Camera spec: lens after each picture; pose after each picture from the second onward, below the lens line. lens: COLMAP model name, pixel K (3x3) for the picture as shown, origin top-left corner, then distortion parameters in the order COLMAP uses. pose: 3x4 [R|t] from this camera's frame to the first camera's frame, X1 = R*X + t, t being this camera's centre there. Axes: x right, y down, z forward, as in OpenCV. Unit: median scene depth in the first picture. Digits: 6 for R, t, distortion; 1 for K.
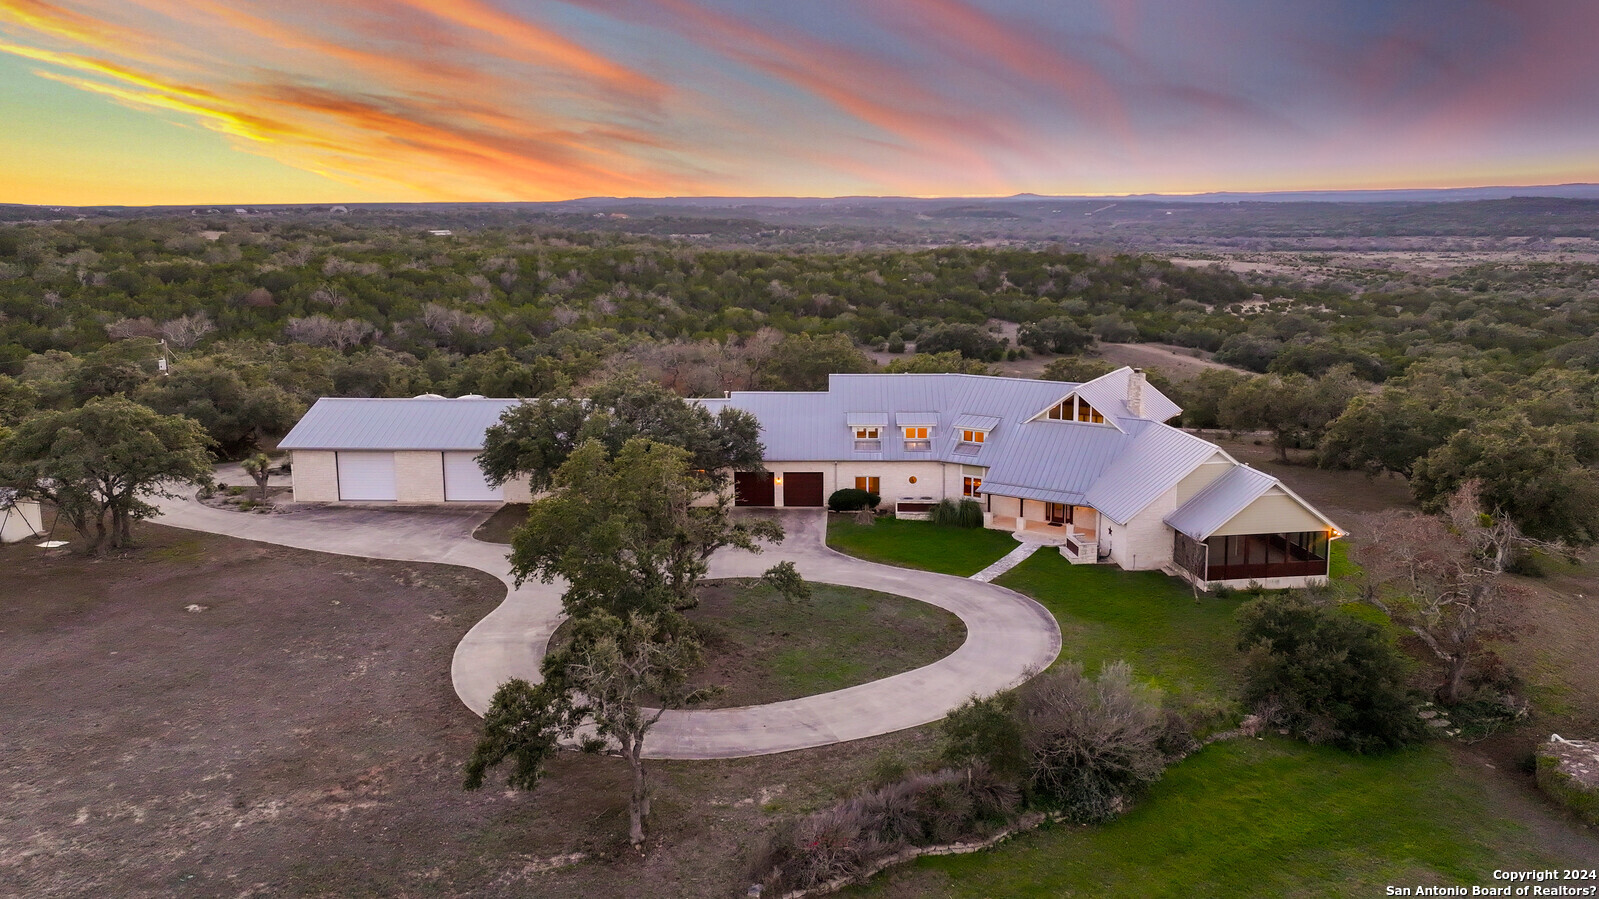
lens RADIAL K [[1134.5, 0, 801.3], [0, 1134.5, 374.0], [0, 0, 1]] dist [0.001575, 0.035678]
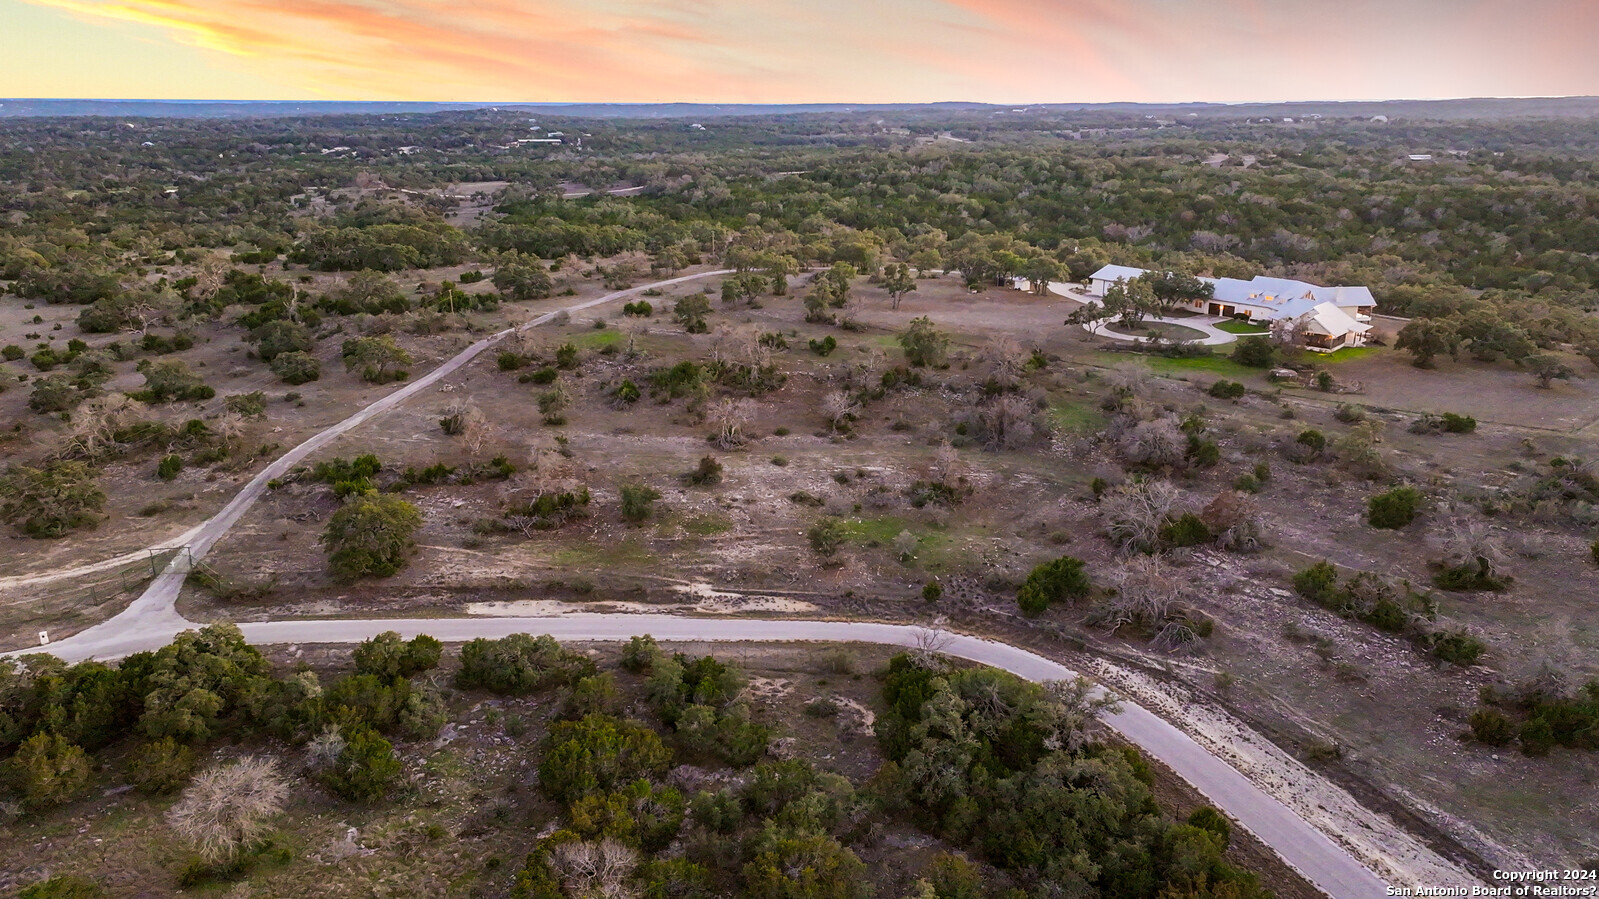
lens RADIAL K [[1105.6, 0, 806.3], [0, 1105.6, 449.1], [0, 0, 1]] dist [0.005328, 0.029131]
pose [[0.643160, 0.235005, -0.728778, 0.318457], [-0.117437, 0.970754, 0.209393, -0.006148], [0.756673, -0.049088, 0.651949, -0.380397]]
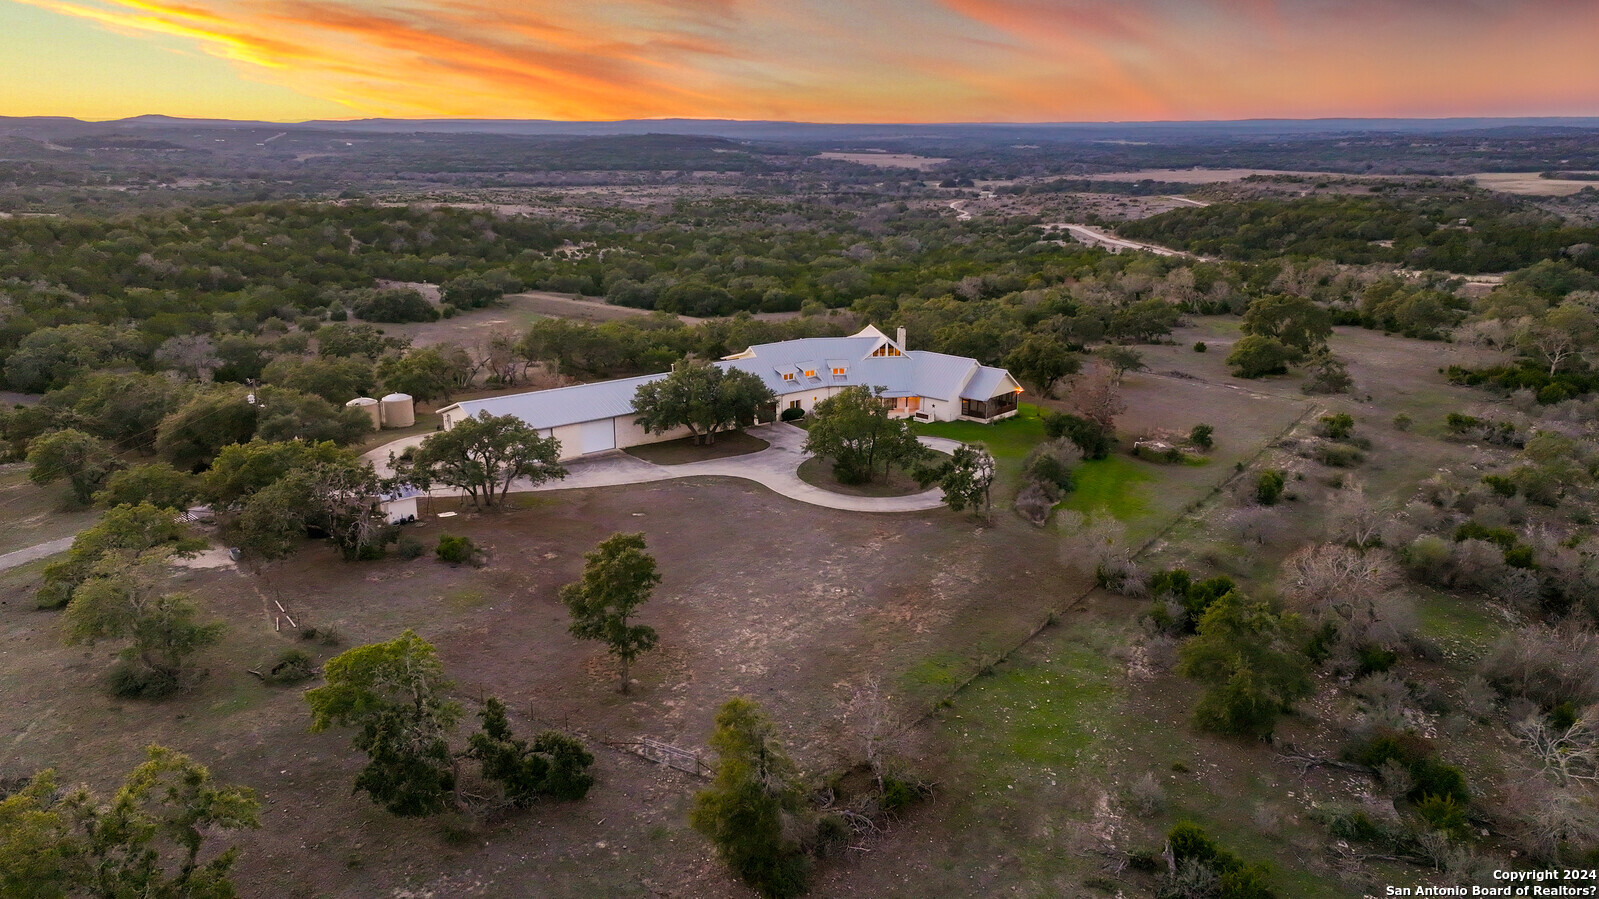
lens RADIAL K [[1121.7, 0, 805.1], [0, 1121.7, 453.5], [0, 0, 1]] dist [-0.000176, 0.040654]
pose [[0.764158, -0.167893, 0.622795, -0.219644], [0.085024, 0.983324, 0.160761, -0.023421], [-0.639401, -0.069894, 0.765690, -0.081270]]
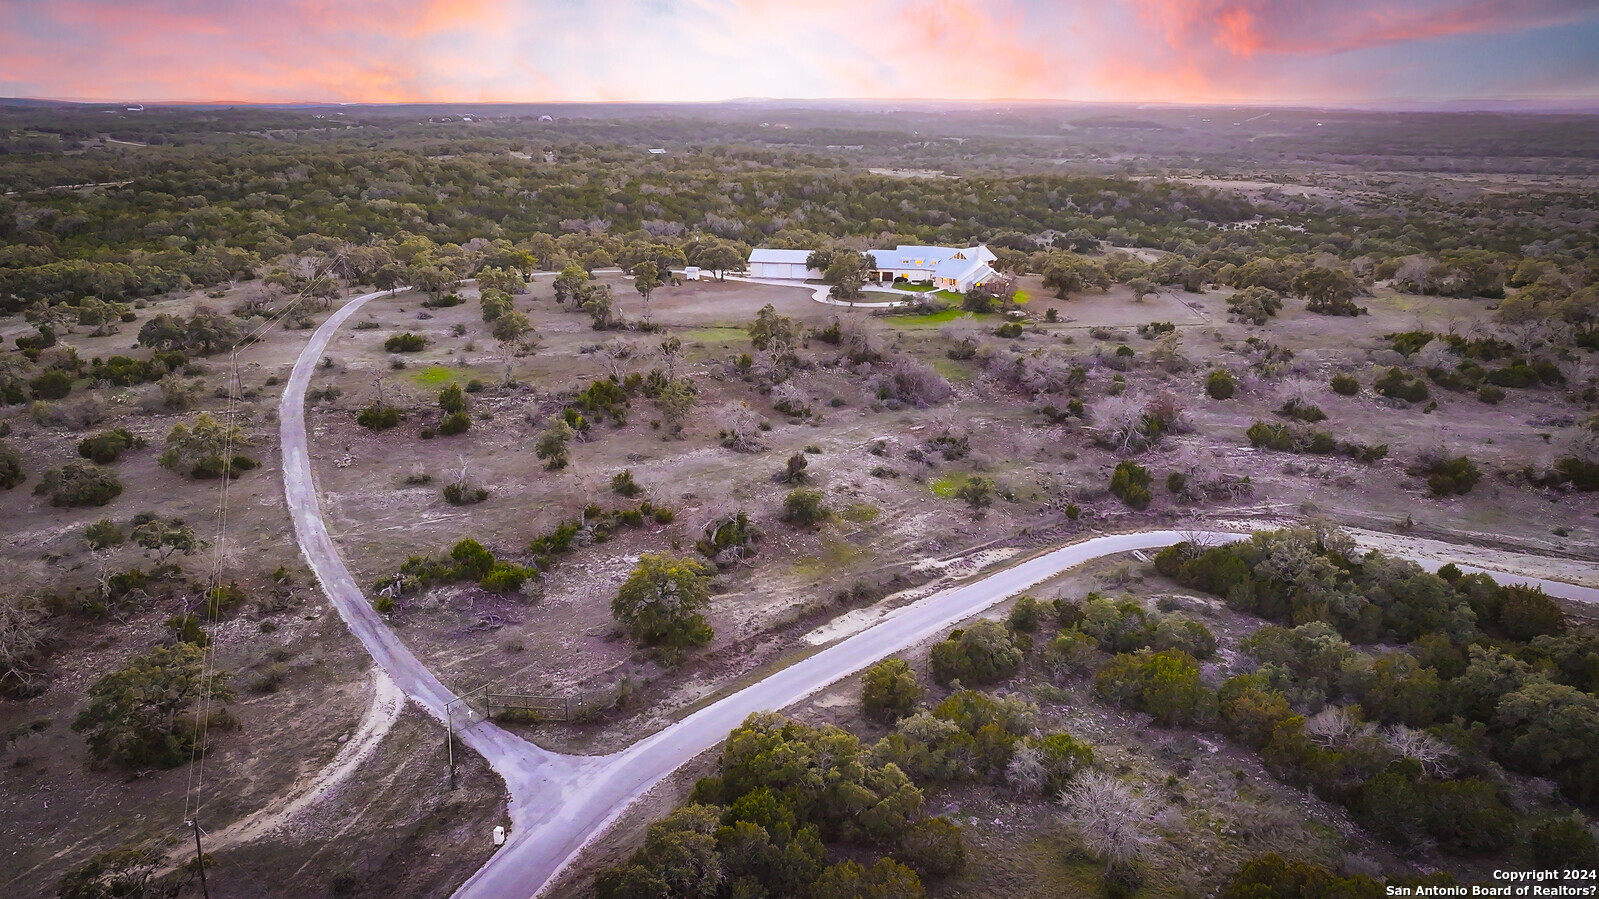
lens RADIAL K [[1105.2, 0, 799.5], [0, 1105.2, 449.5], [0, 0, 1]] dist [0.001539, -0.002346]
pose [[0.990947, 0.049767, -0.124687, 0.040296], [-0.029886, 0.987223, 0.156518, 0.021237], [0.130883, -0.151374, 0.979773, -0.549575]]
